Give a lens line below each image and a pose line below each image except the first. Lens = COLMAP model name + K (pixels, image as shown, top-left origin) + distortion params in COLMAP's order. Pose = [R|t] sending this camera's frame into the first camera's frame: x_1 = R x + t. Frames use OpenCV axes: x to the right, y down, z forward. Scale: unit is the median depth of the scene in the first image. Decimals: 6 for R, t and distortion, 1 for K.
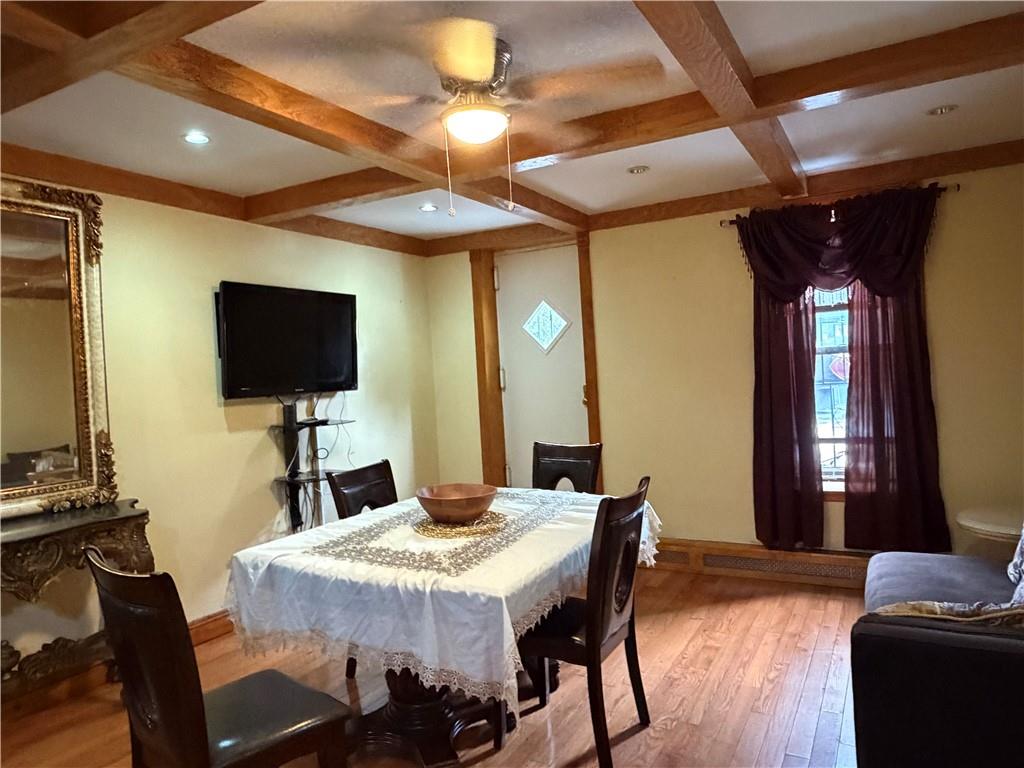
lens RADIAL K [[682.6, 0, 505.7], [0, 682.6, 387.2], [0, 0, 1]] dist [-0.005781, 0.002968]
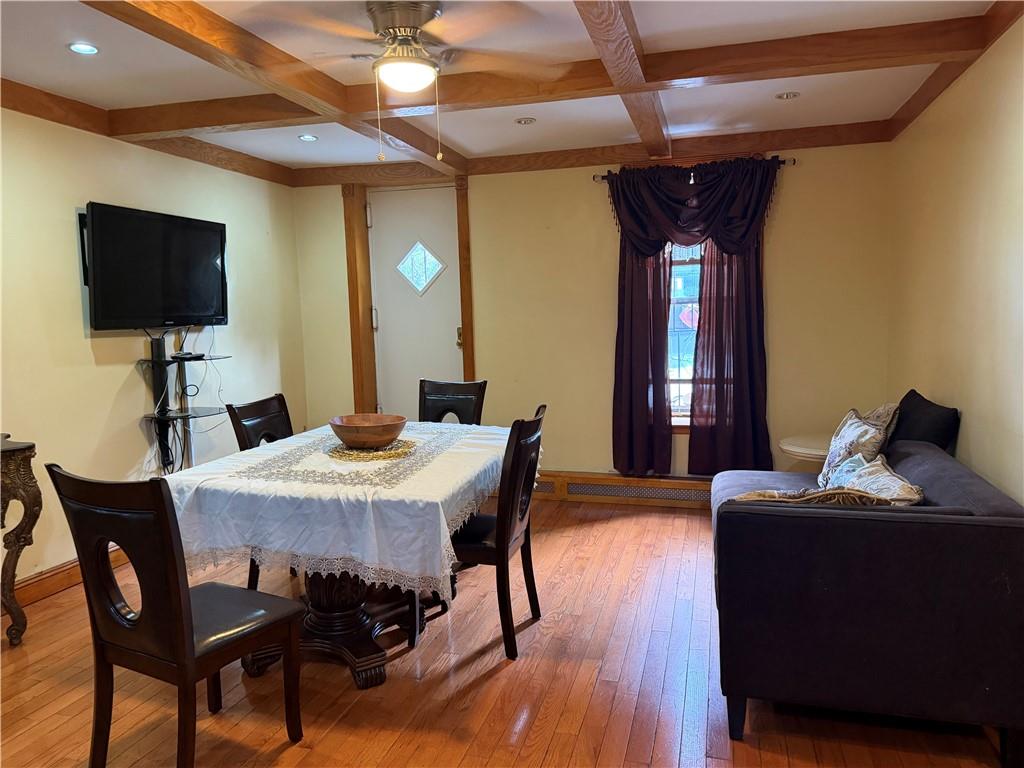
lens RADIAL K [[720.2, 0, 505.6], [0, 720.2, 382.7], [0, 0, 1]] dist [0.136716, -0.228496]
pose [[0.971776, 0.007587, 0.235784, -0.117139], [-0.023618, 0.997590, 0.065241, 0.012768], [-0.234721, -0.068969, 0.969613, -0.133880]]
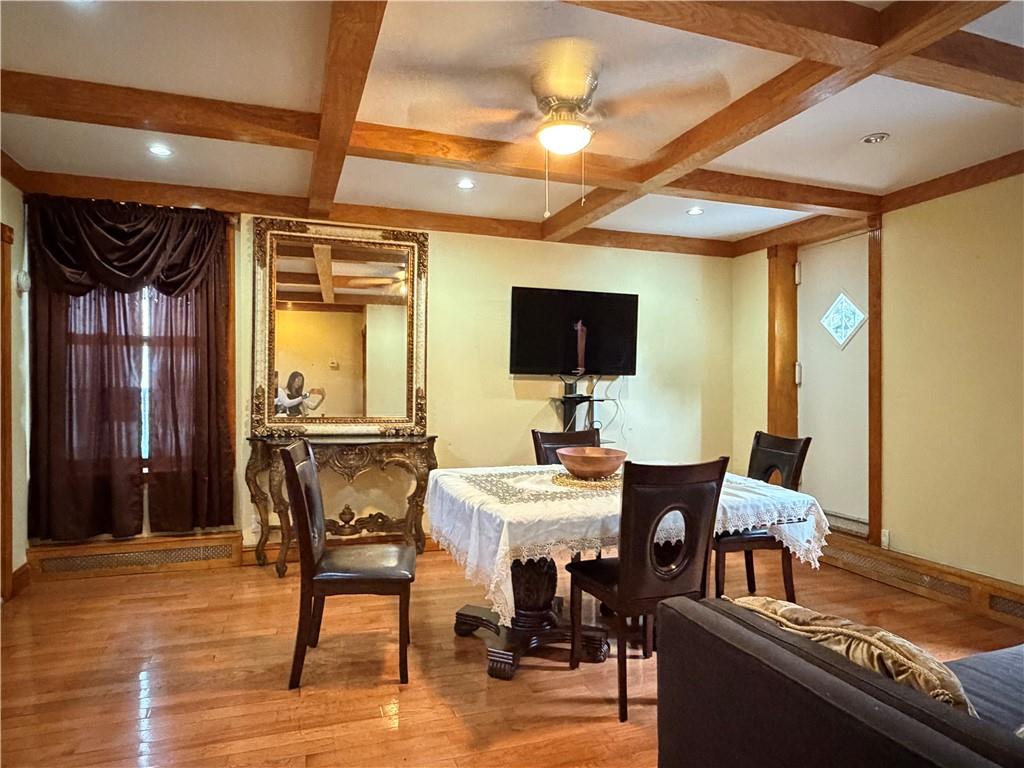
lens RADIAL K [[606.9, 0, 510.9], [0, 606.9, 390.8], [0, 0, 1]] dist [-0.002140, 0.001443]
pose [[0.754832, 0.059635, -0.653202, 0.444860], [-0.059422, 0.997981, 0.022445, 0.028498], [0.653221, 0.021872, 0.756851, 0.103794]]
